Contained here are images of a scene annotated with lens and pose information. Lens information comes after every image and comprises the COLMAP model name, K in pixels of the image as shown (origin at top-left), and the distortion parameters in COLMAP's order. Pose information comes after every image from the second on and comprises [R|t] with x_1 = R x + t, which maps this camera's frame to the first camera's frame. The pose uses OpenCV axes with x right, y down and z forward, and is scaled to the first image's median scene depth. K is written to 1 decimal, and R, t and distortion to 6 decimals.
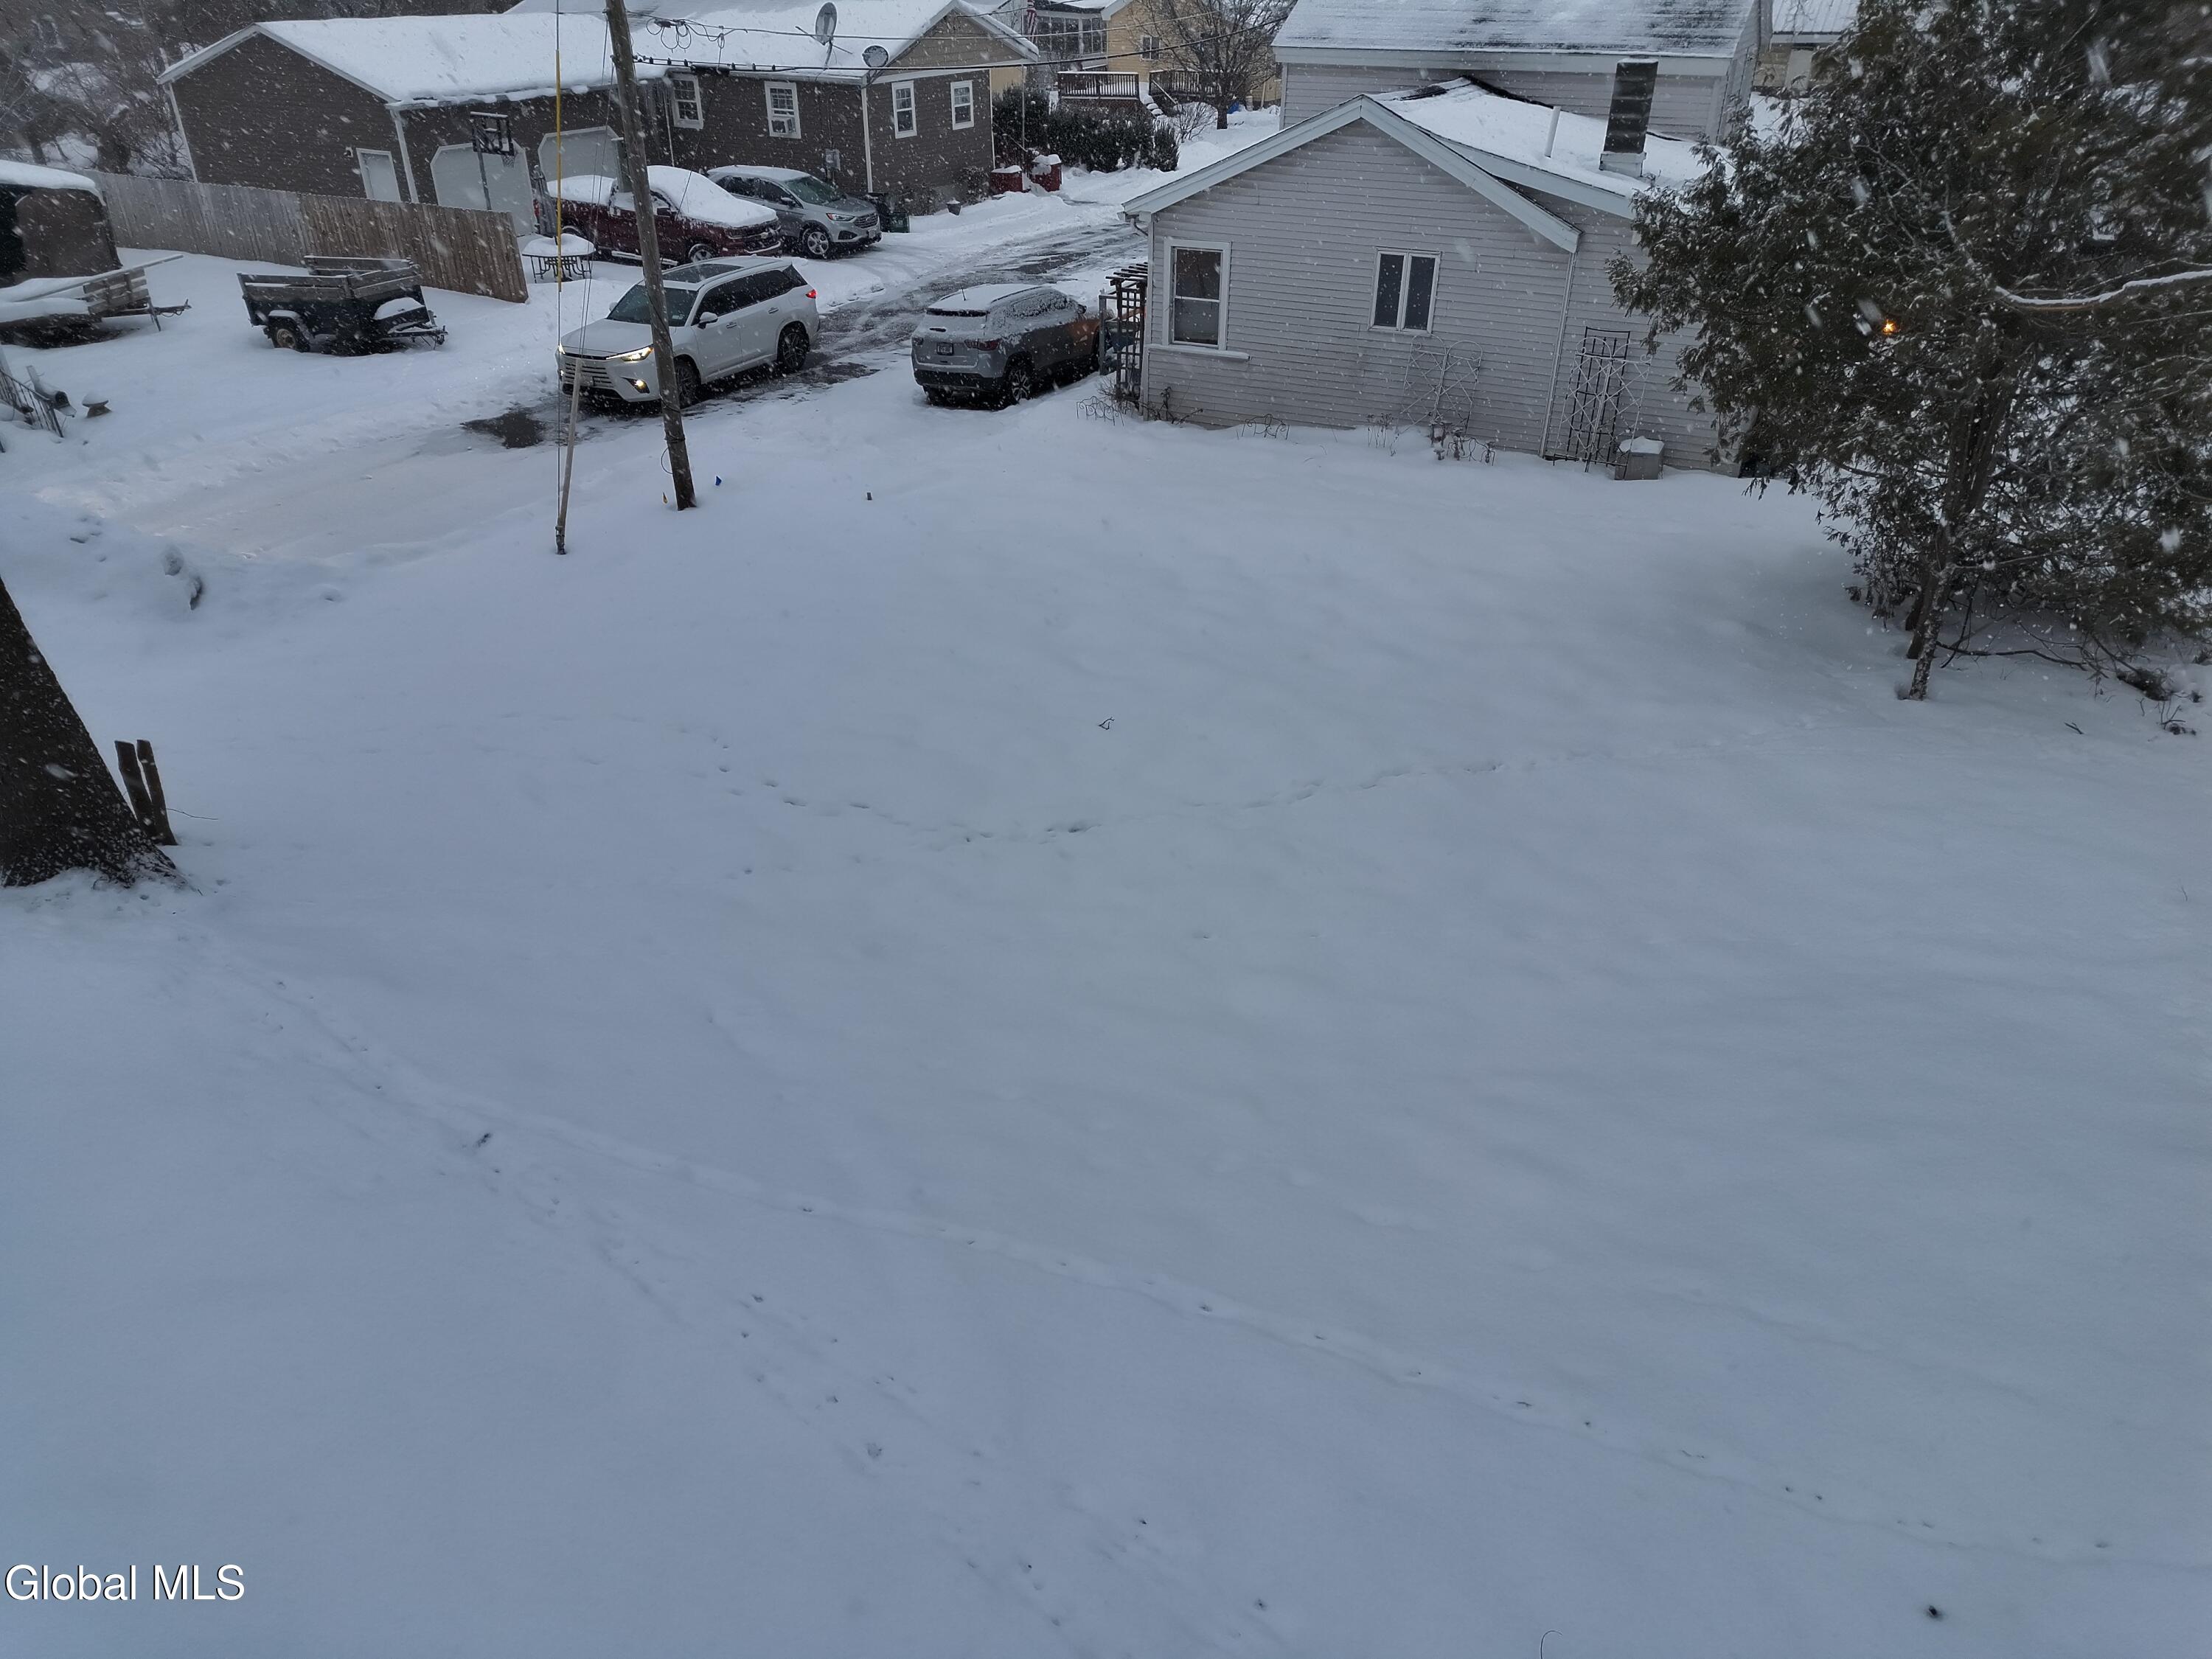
lens RADIAL K [[1558.9, 0, 1106.0], [0, 1558.9, 829.5], [0, 0, 1]] dist [0.061029, -0.043642]
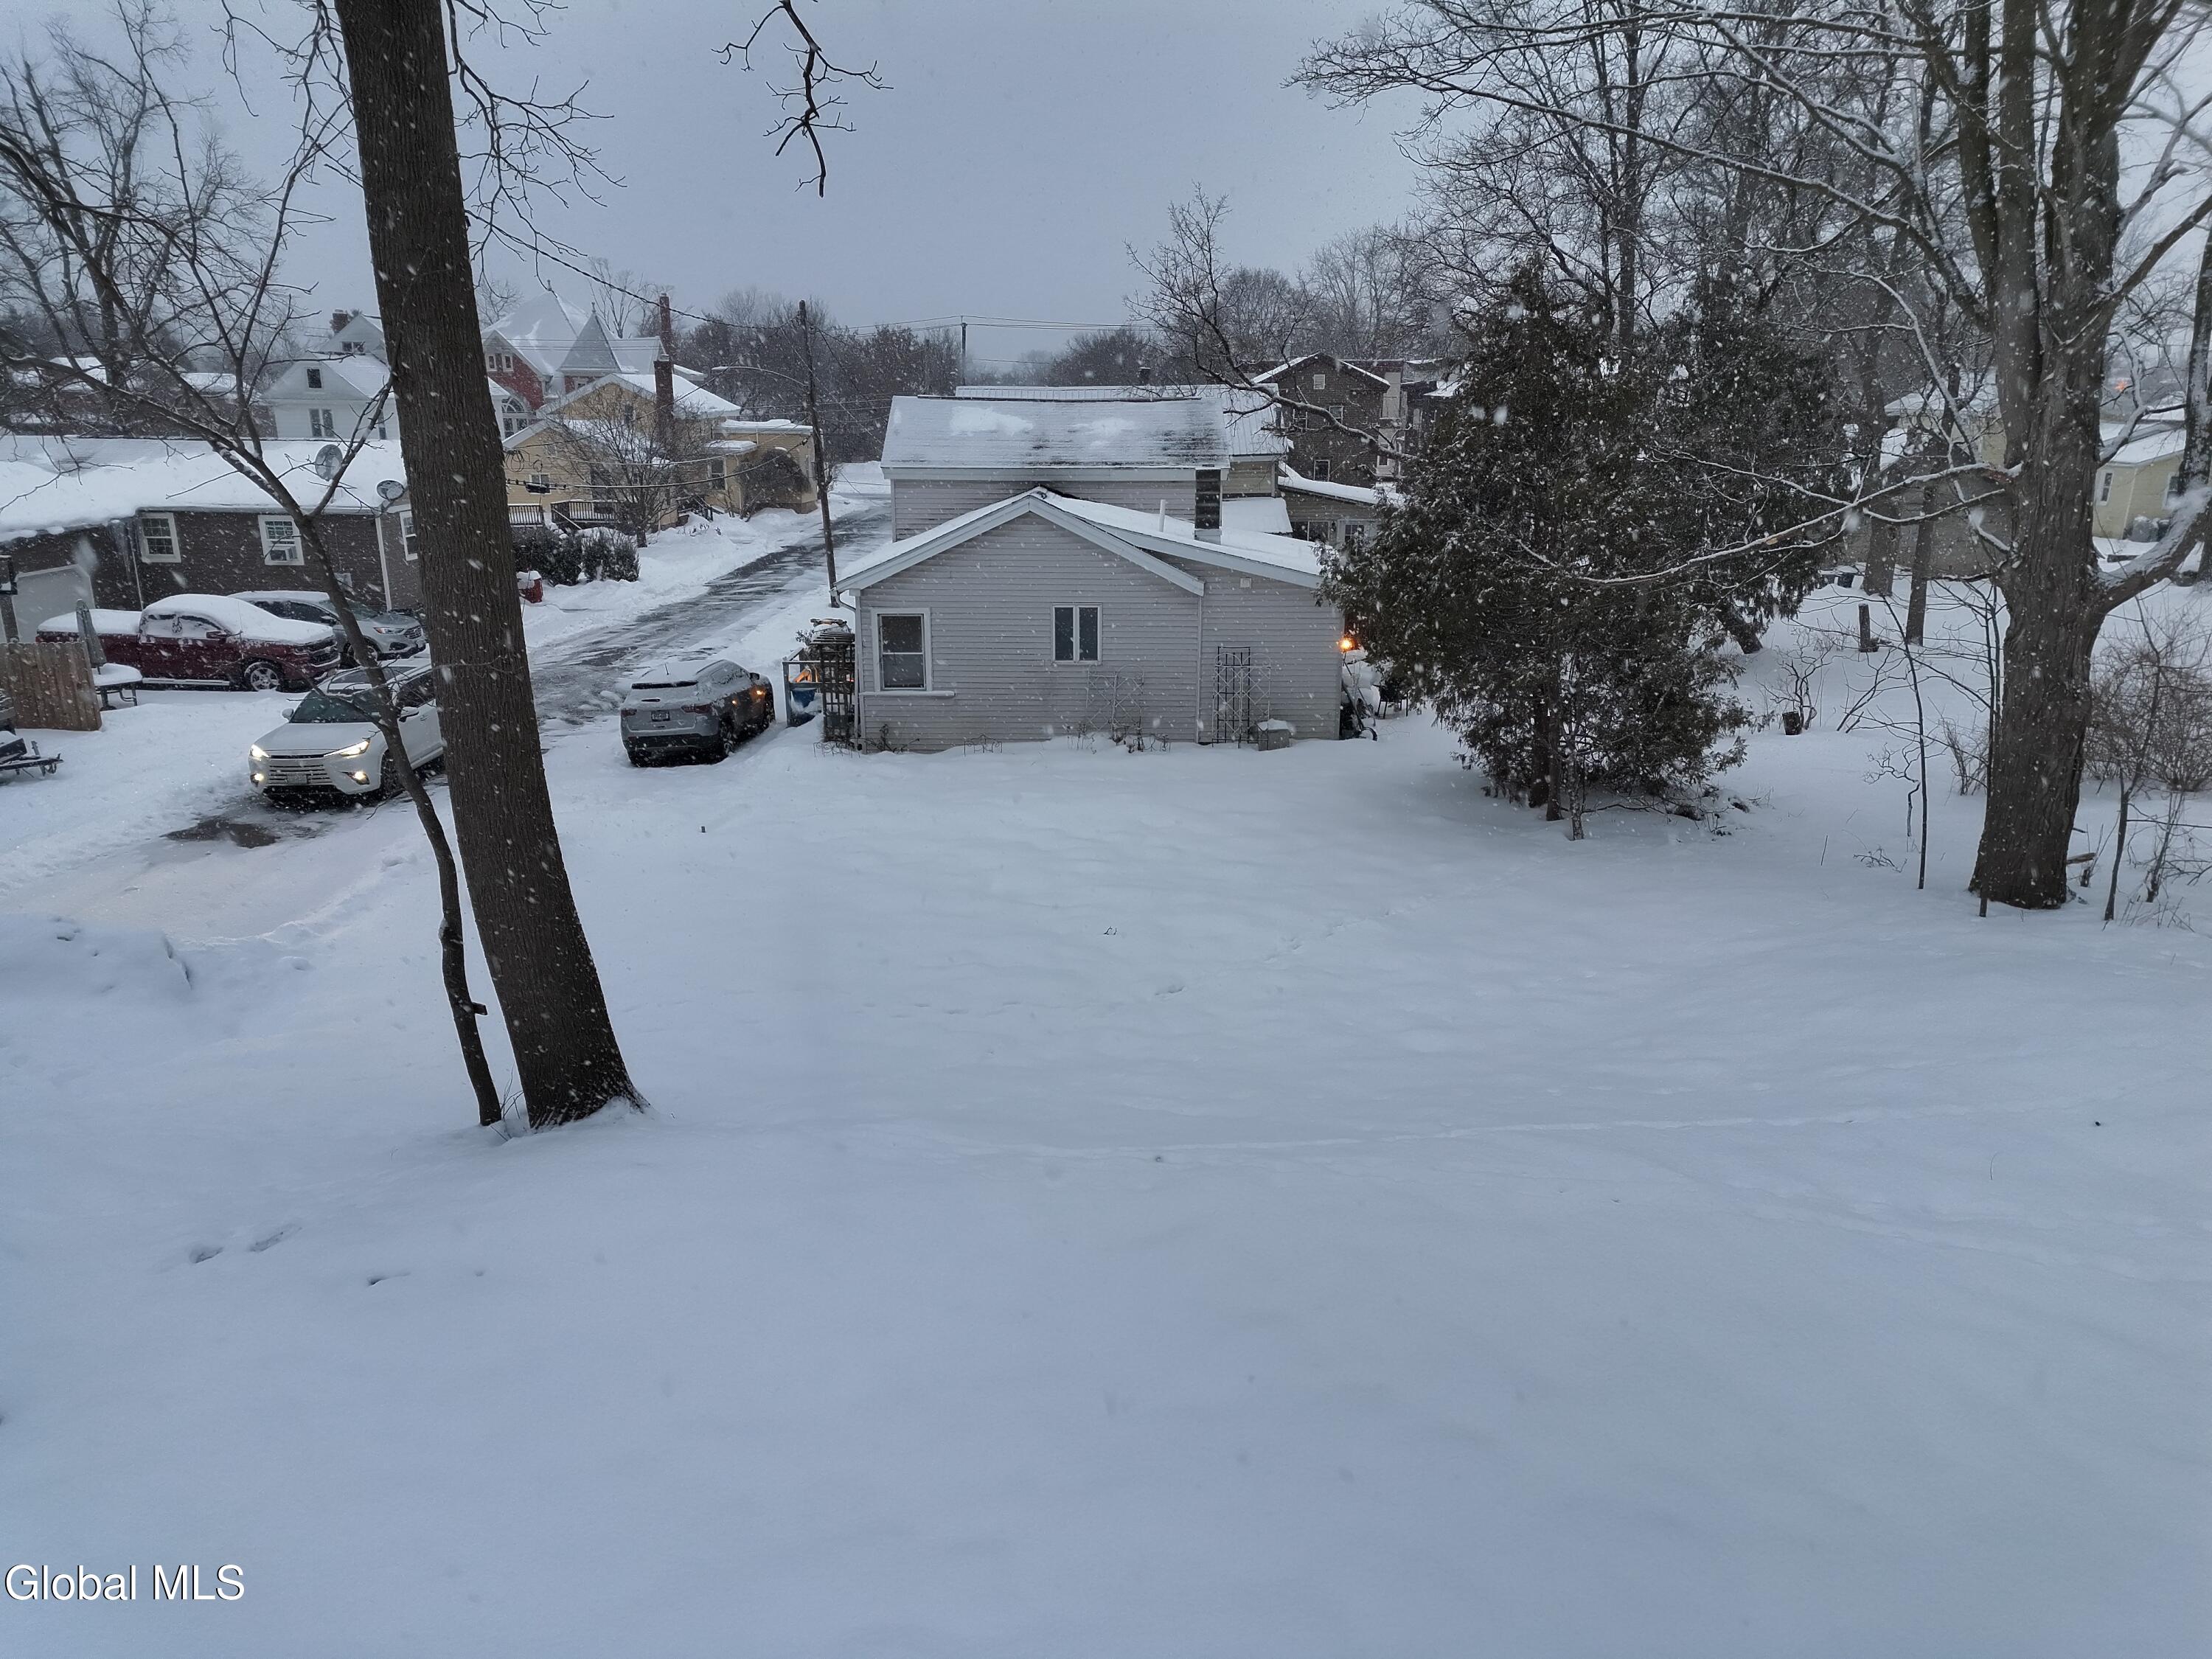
lens RADIAL K [[1560.0, 0, 1106.0], [0, 1560.0, 829.5], [0, 0, 1]] dist [0.092365, -0.128725]
pose [[0.889347, -0.122088, 0.440631, -0.329462], [0.225536, 0.955431, -0.190484, 0.055847], [-0.397737, 0.268785, 0.877245, -0.085503]]
